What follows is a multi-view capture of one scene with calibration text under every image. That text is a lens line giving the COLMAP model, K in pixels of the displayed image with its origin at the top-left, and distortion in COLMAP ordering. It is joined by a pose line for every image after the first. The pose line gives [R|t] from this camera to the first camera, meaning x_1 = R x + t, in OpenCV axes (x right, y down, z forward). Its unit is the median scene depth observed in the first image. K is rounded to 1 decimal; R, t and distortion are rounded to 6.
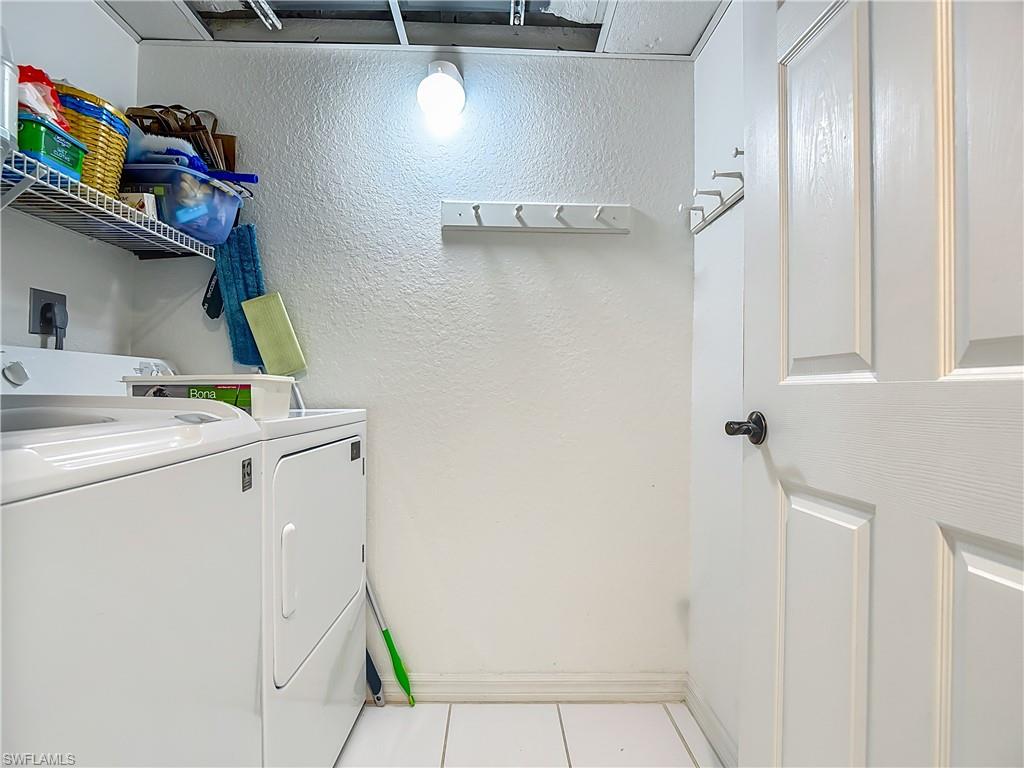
lens RADIAL K [[539.3, 0, 512.0], [0, 539.3, 384.0], [0, 0, 1]] dist [-0.001035, -0.021468]
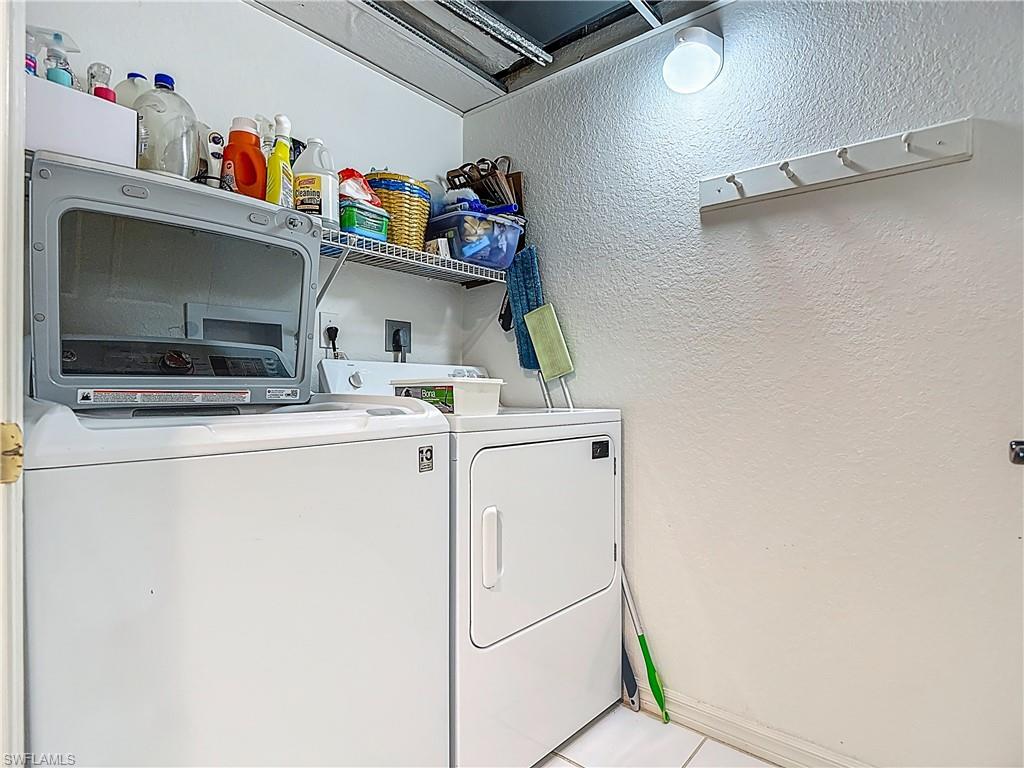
lens RADIAL K [[538.9, 0, 506.6], [0, 538.9, 394.3], [0, 0, 1]] dist [0.001511, -0.021382]
pose [[0.734688, 0.001135, -0.678404, 0.255157], [0.008766, 0.999899, 0.011166, 0.004874], [0.678348, -0.014150, 0.734604, 0.119937]]
